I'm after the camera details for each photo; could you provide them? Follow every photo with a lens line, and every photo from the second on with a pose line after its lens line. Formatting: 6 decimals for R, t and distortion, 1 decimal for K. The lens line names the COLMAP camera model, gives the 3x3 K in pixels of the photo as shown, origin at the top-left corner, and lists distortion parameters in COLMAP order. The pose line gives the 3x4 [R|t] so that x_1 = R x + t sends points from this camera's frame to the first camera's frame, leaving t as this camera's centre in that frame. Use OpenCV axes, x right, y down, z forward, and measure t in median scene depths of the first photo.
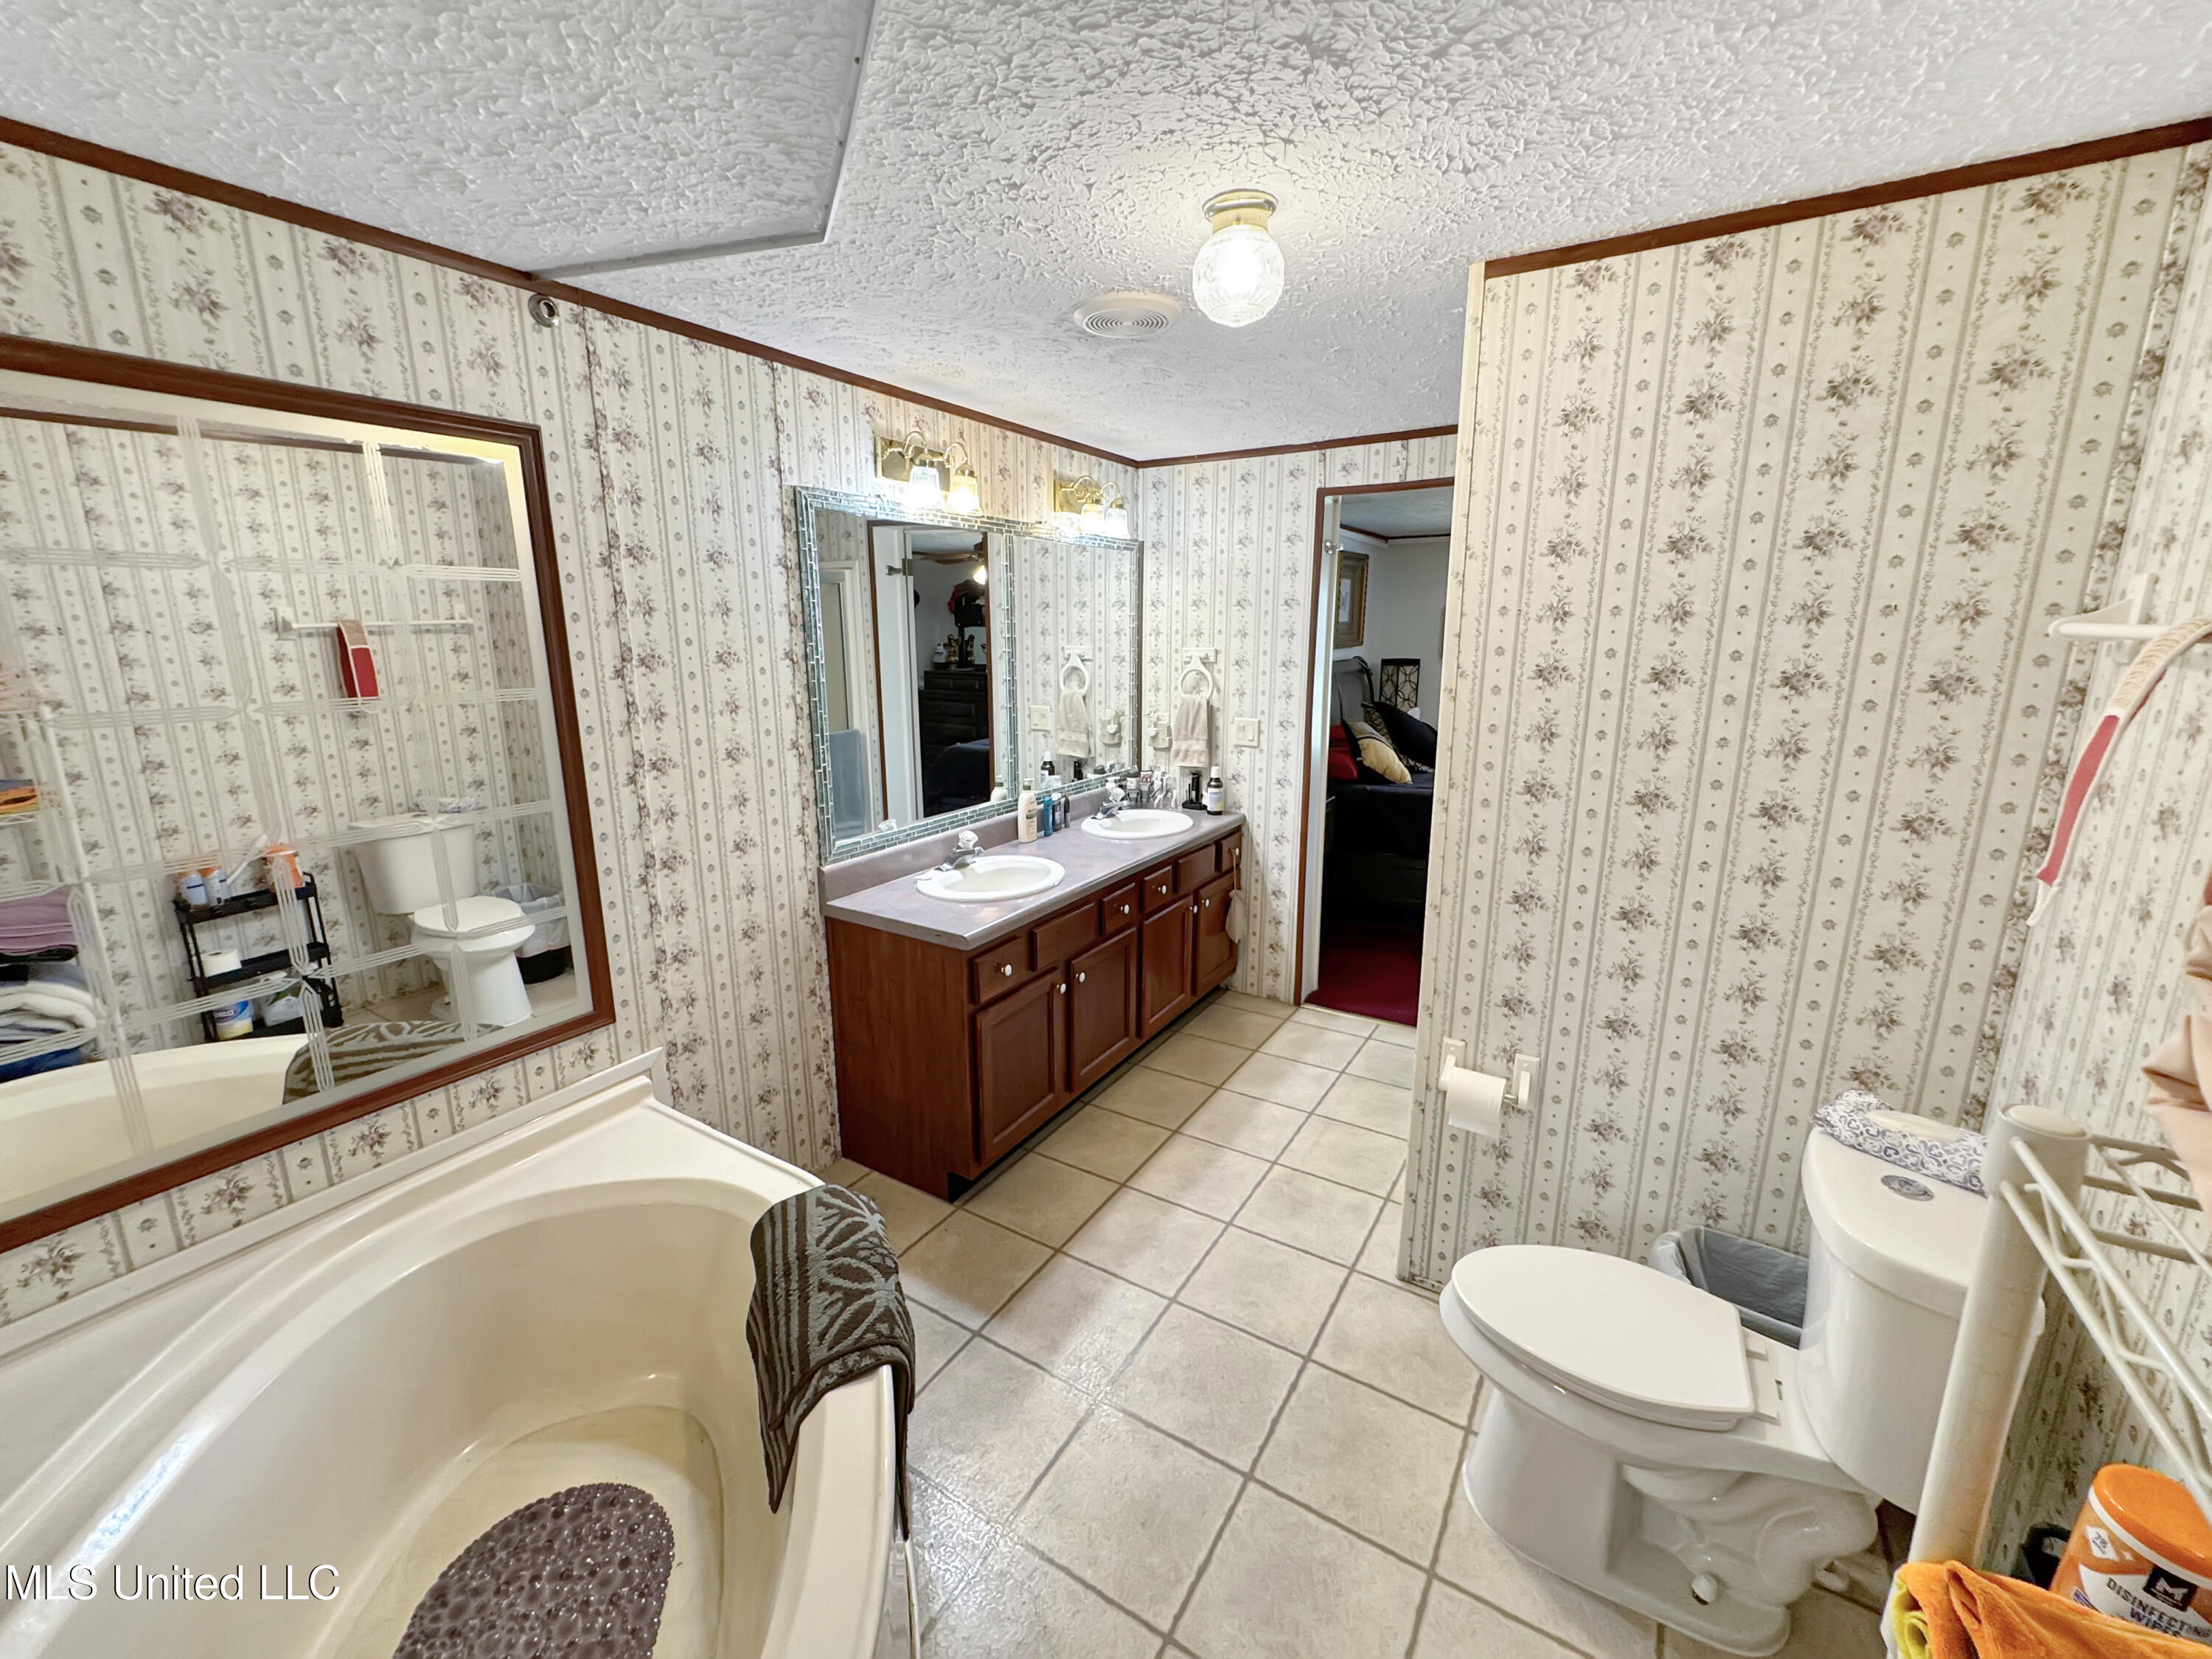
lens RADIAL K [[901.8, 0, 1102.8], [0, 901.8, 822.8], [0, 0, 1]] dist [0.004598, 0.000325]
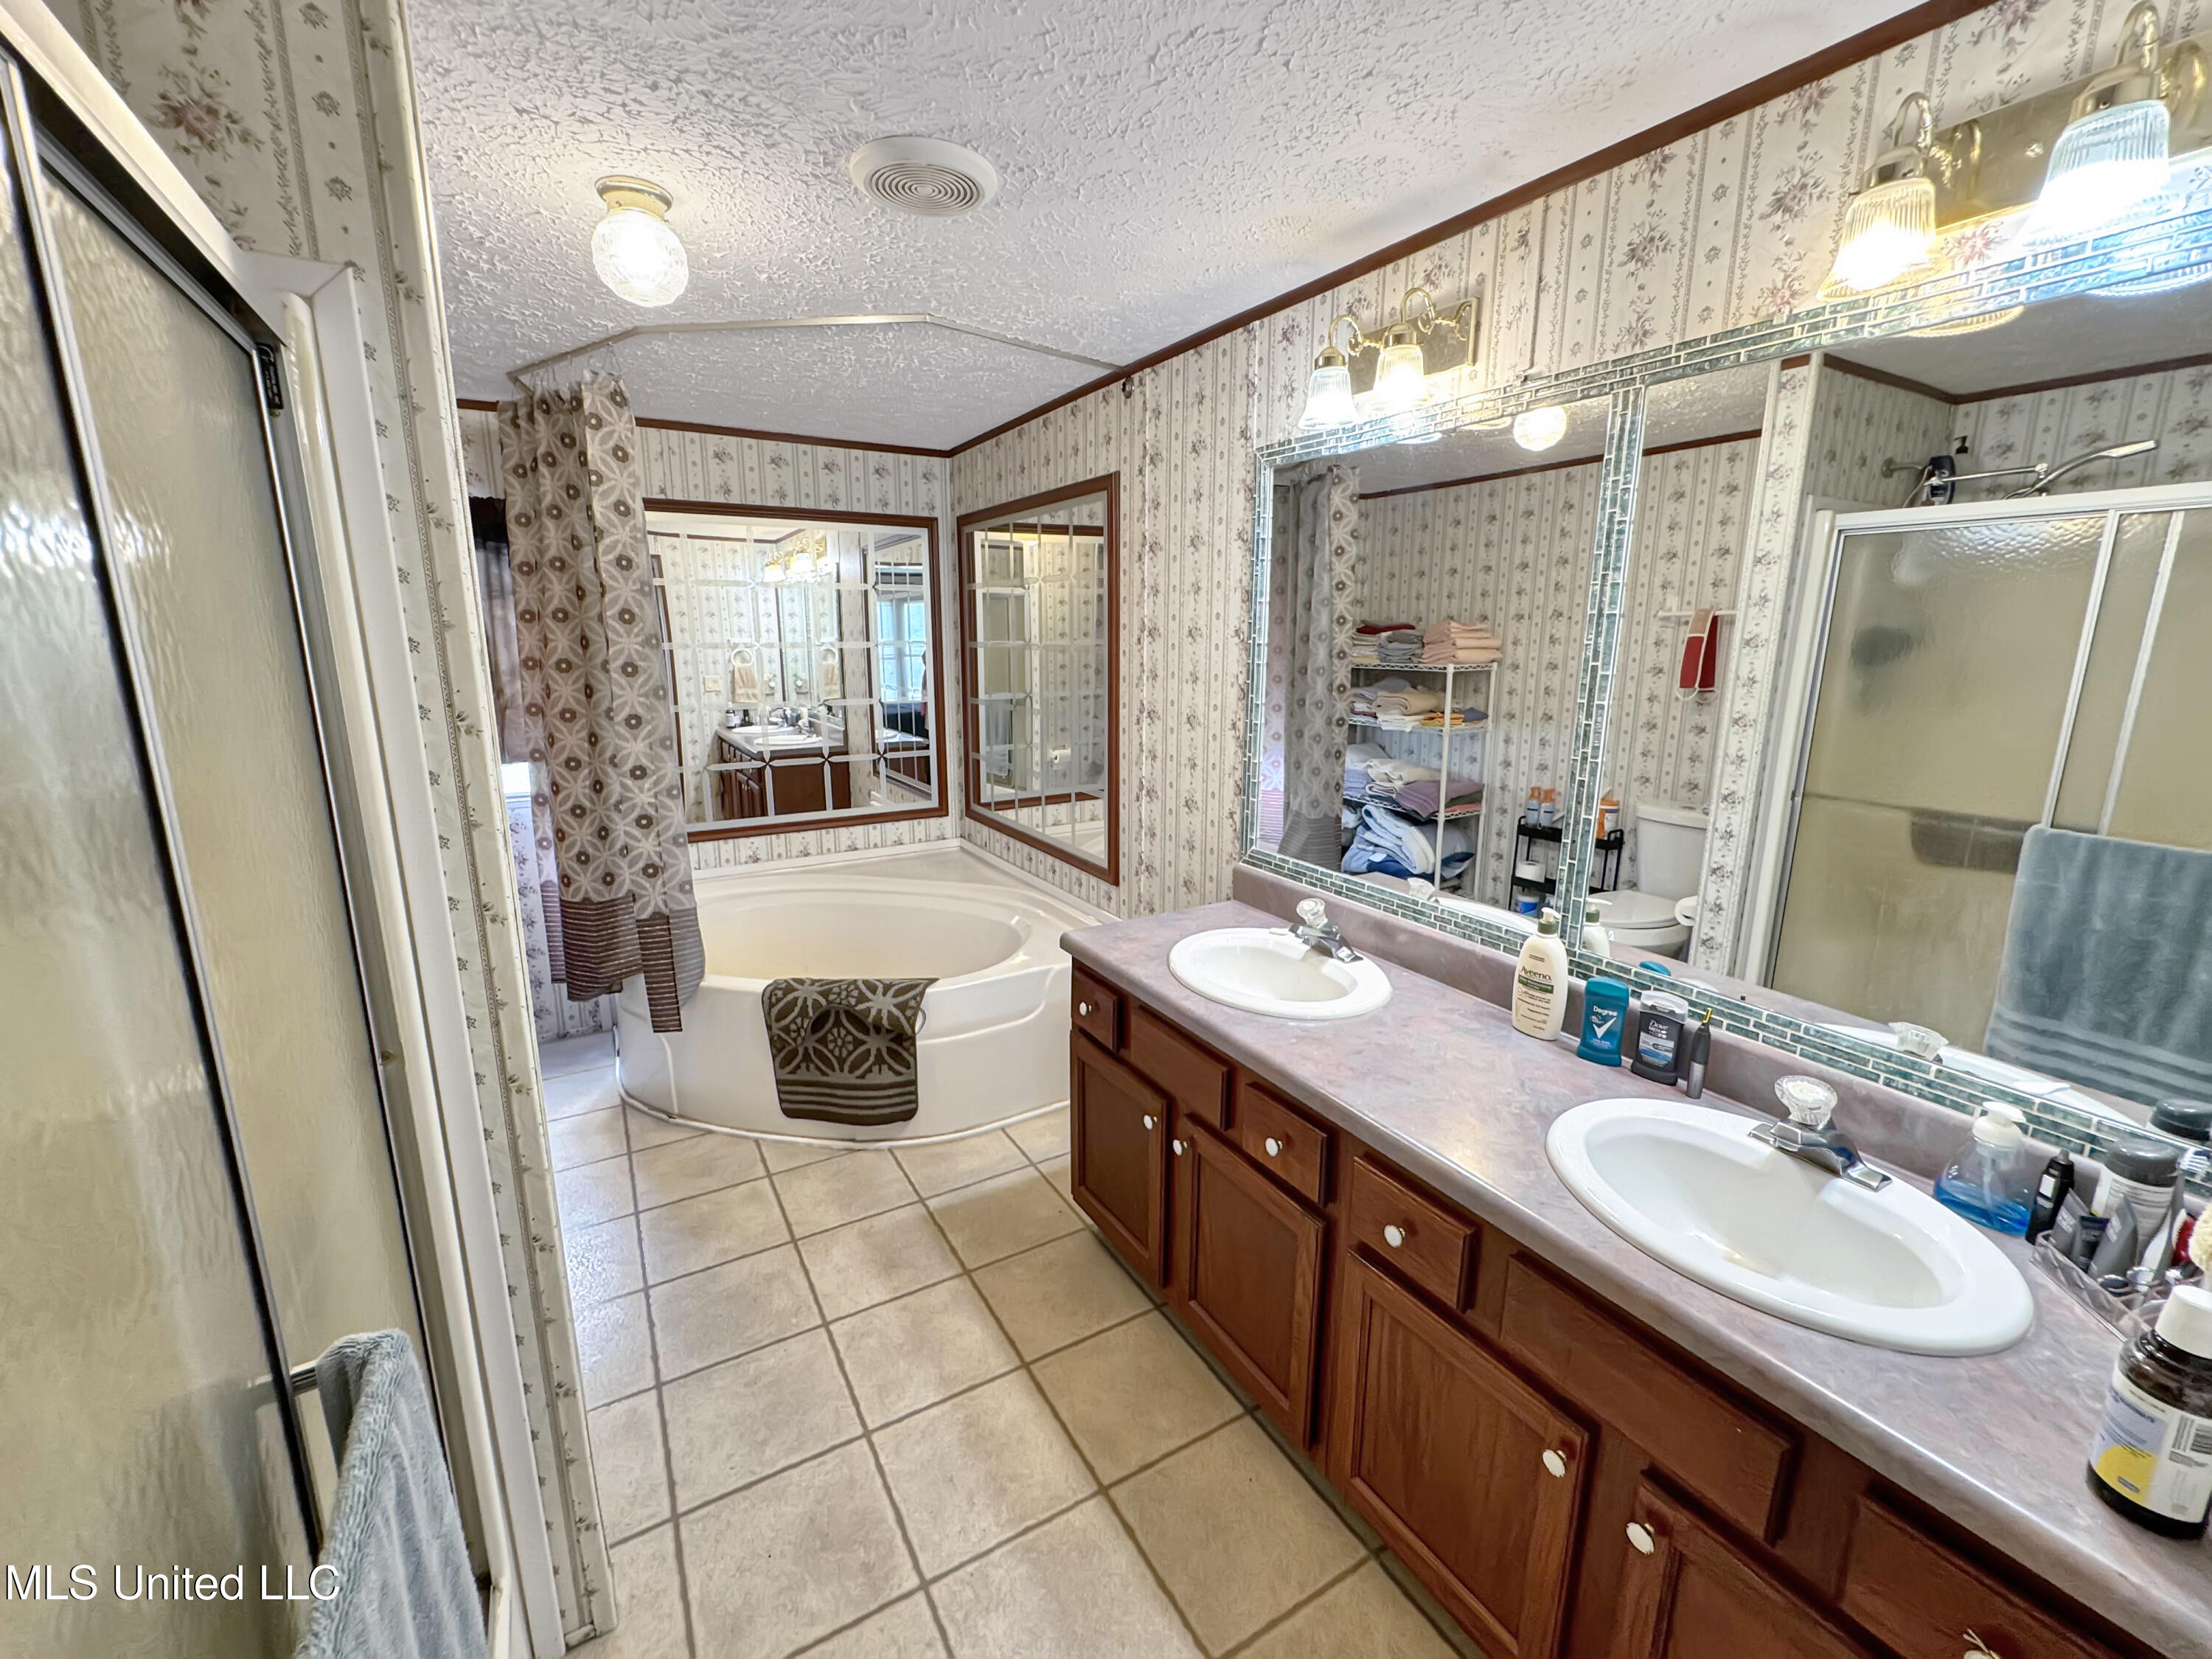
lens RADIAL K [[901.8, 0, 1102.3], [0, 901.8, 821.7], [0, 0, 1]] dist [0.004598, 0.000325]
pose [[-0.458729, 0.187985, -0.868464, 0.607485], [-0.194313, 0.932488, 0.304481, -0.268271], [0.867070, 0.308428, -0.391232, 1.342383]]
